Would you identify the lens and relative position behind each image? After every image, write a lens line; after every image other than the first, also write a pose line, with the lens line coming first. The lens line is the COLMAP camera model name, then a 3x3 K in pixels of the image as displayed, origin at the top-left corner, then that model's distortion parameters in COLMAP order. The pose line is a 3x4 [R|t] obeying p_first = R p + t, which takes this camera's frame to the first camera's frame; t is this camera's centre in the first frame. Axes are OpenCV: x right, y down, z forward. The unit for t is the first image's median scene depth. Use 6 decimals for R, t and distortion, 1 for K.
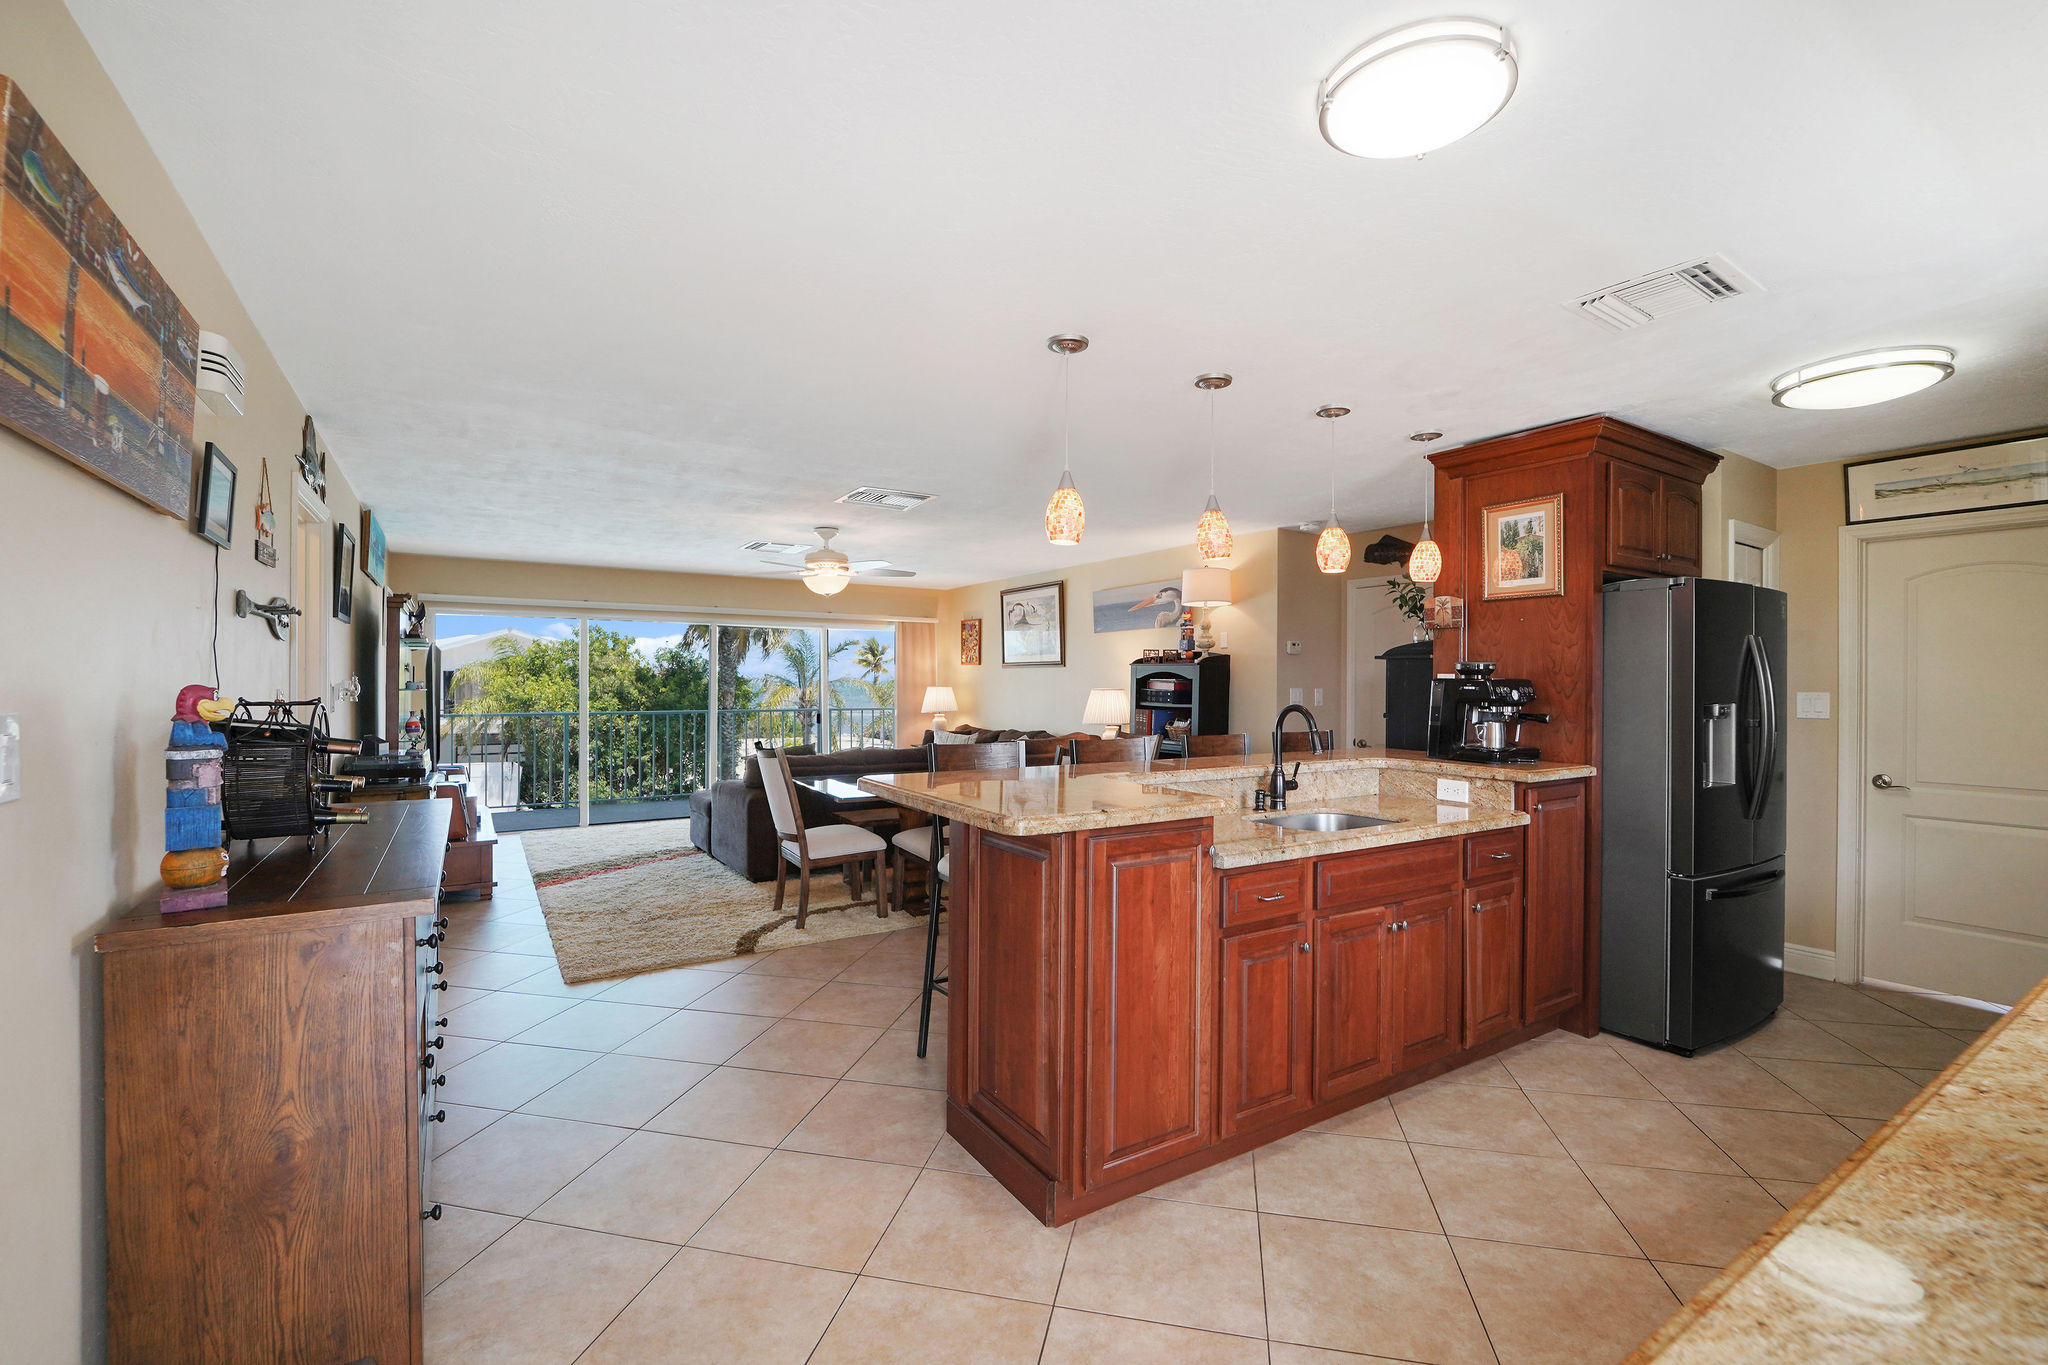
lens RADIAL K [[879.9, 0, 1025.4], [0, 879.9, 685.4], [0, 0, 1]] dist [-0.003205, -0.000095]
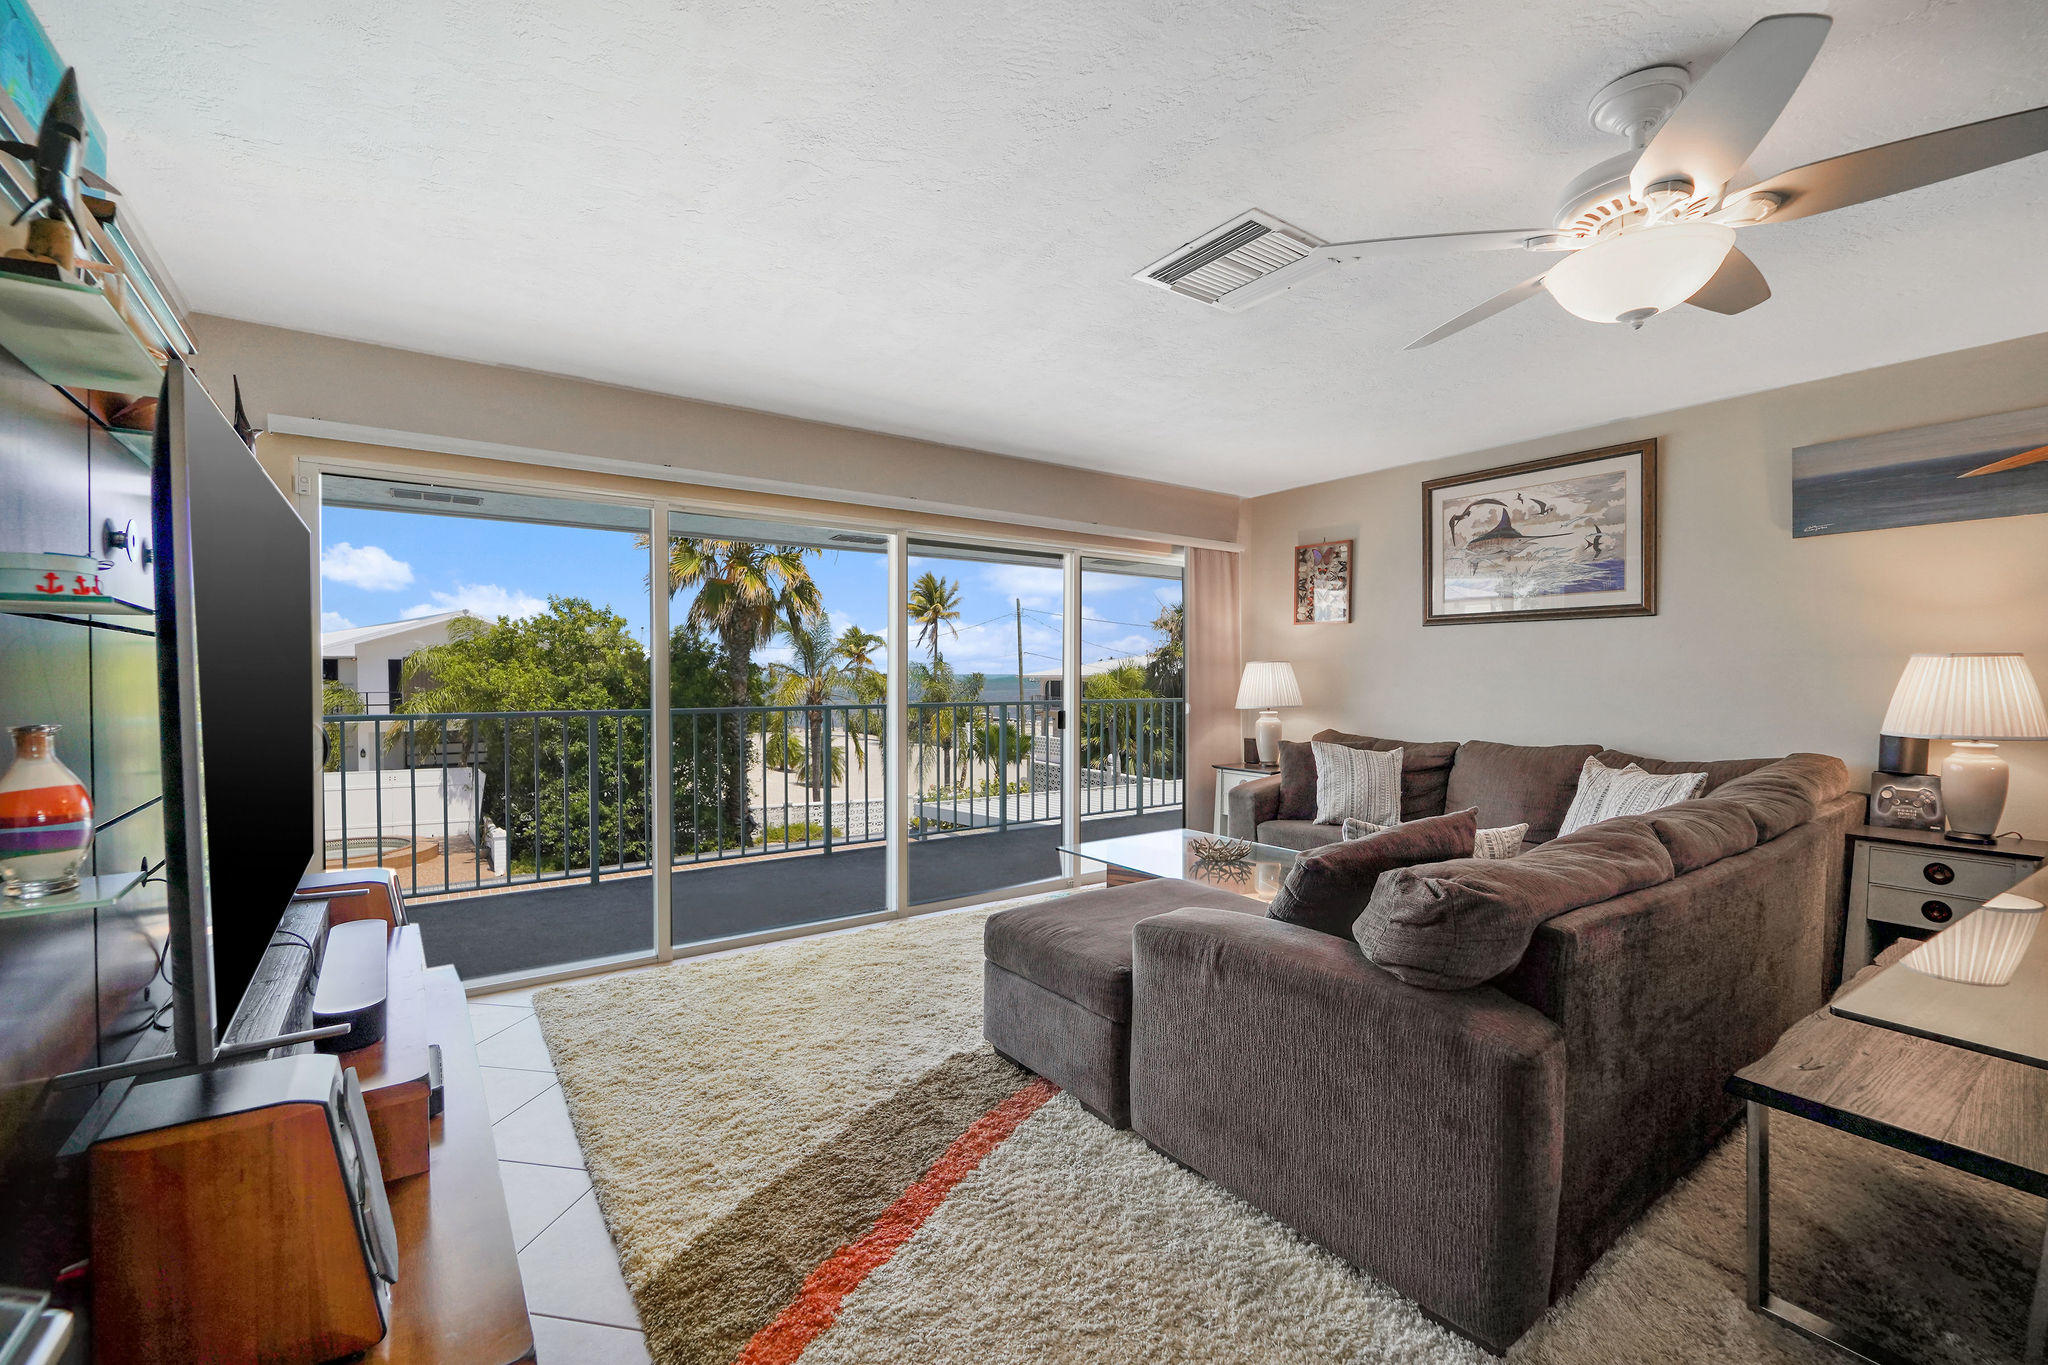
lens RADIAL K [[879.9, 0, 1024.3], [0, 879.9, 684.2], [0, 0, 1]] dist [-0.003205, -0.000095]
pose [[0.999256, -0.001315, 0.038549, -0.268587], [0.001068, 0.999979, 0.006423, 0.011600], [-0.038556, -0.006377, 0.999236, 0.430386]]
